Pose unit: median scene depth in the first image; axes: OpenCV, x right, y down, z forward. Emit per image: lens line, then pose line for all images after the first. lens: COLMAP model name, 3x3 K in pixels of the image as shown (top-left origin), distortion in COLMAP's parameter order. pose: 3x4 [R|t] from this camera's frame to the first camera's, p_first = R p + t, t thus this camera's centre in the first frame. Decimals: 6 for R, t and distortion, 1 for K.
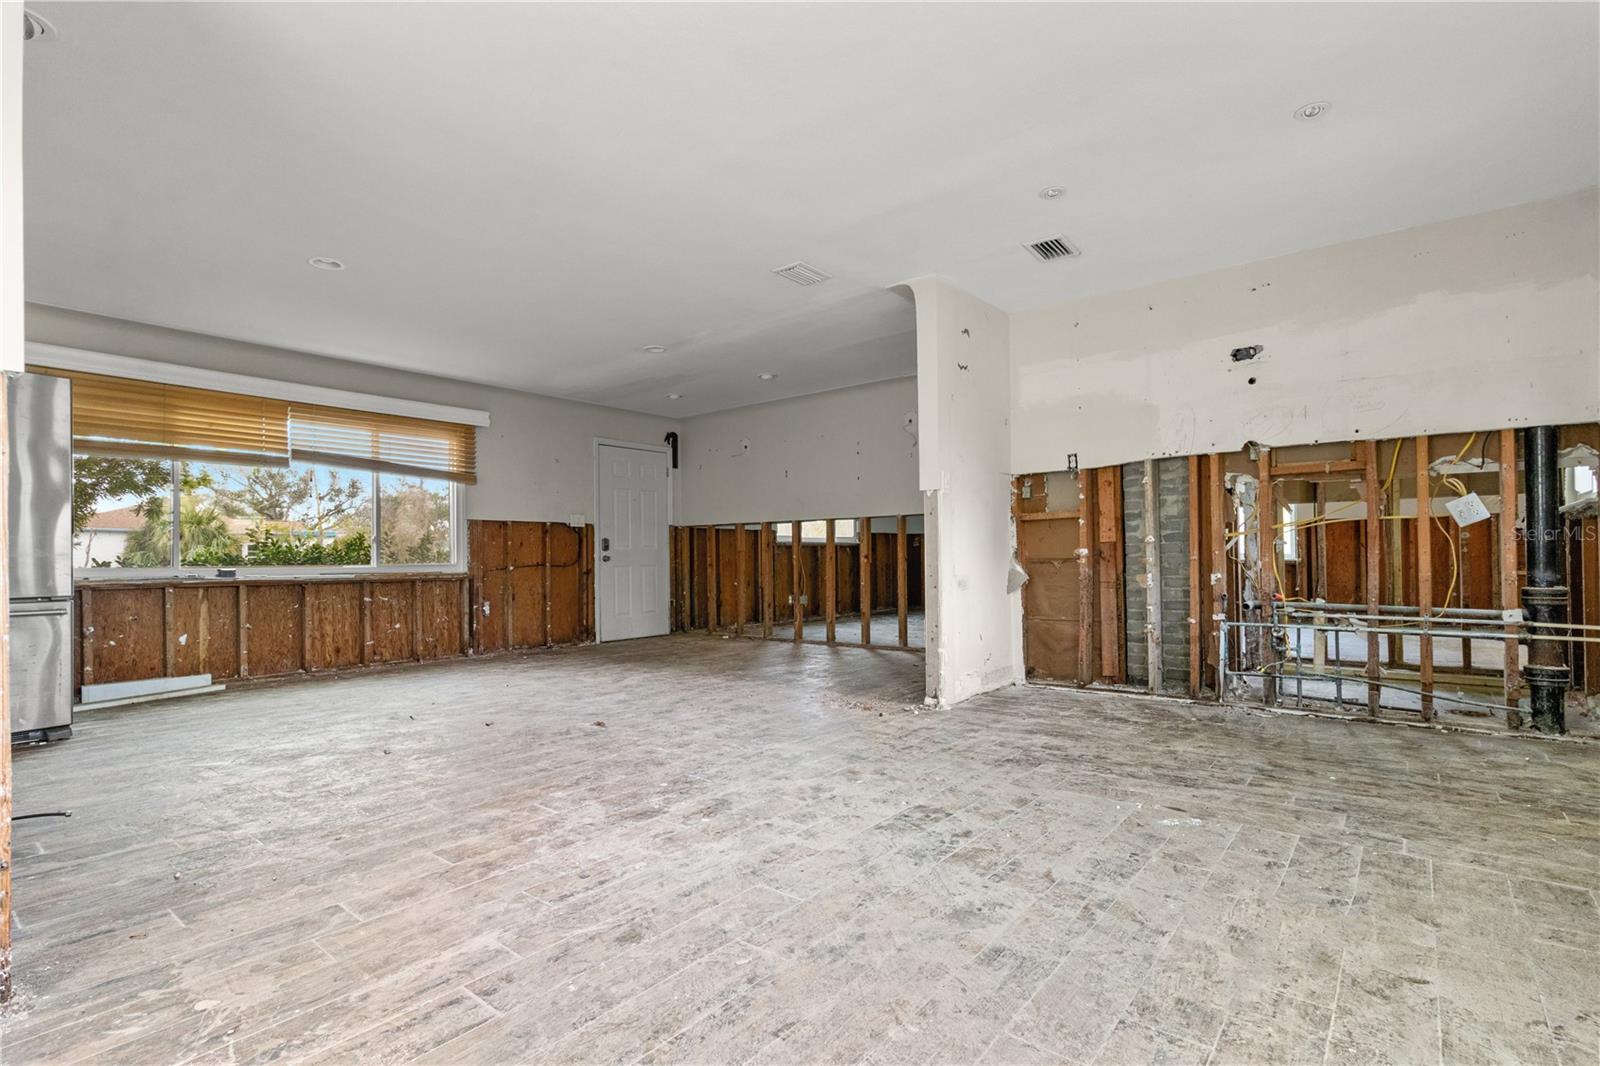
lens RADIAL K [[754.2, 0, 799.1], [0, 754.2, 561.9], [0, 0, 1]] dist [0.000527, 0.000365]
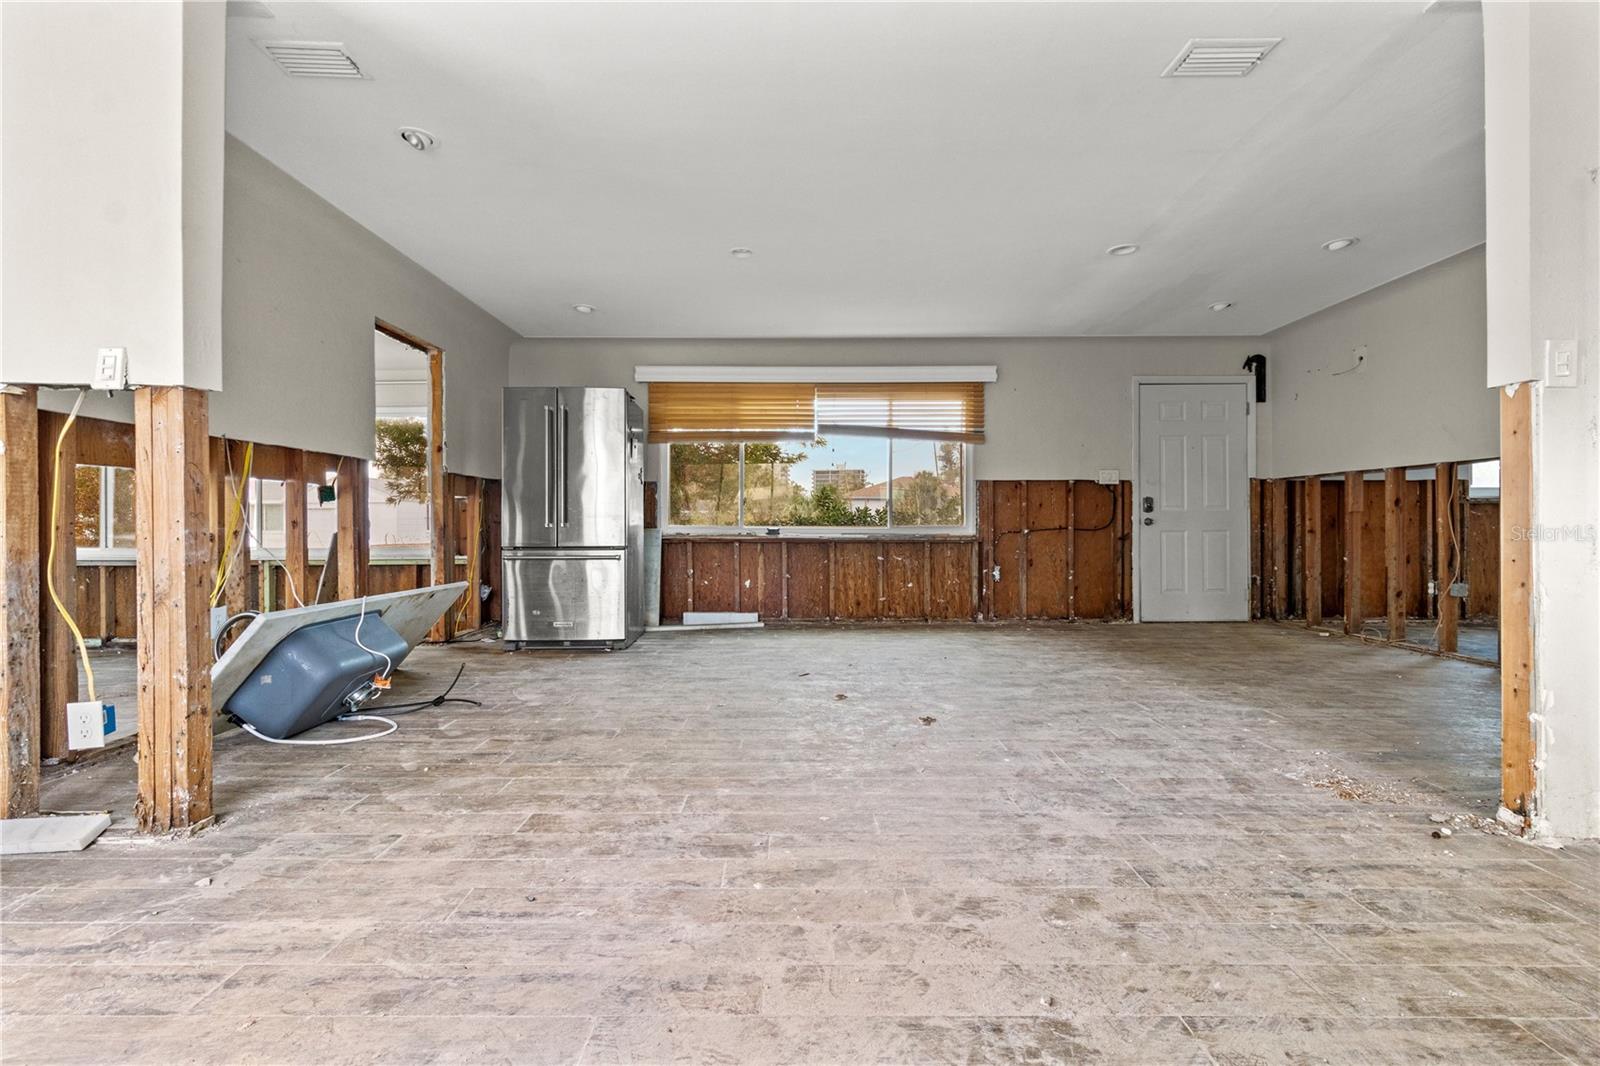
lens RADIAL K [[750.6, 0, 800.0], [0, 750.6, 533.0], [0, 0, 1]] dist [0.000501, 0.000465]
pose [[0.628762, 0.018003, -0.777389, 0.195575], [-0.008884, 0.999833, 0.015969, -0.002387], [0.777547, -0.003134, 0.628817, 0.253405]]
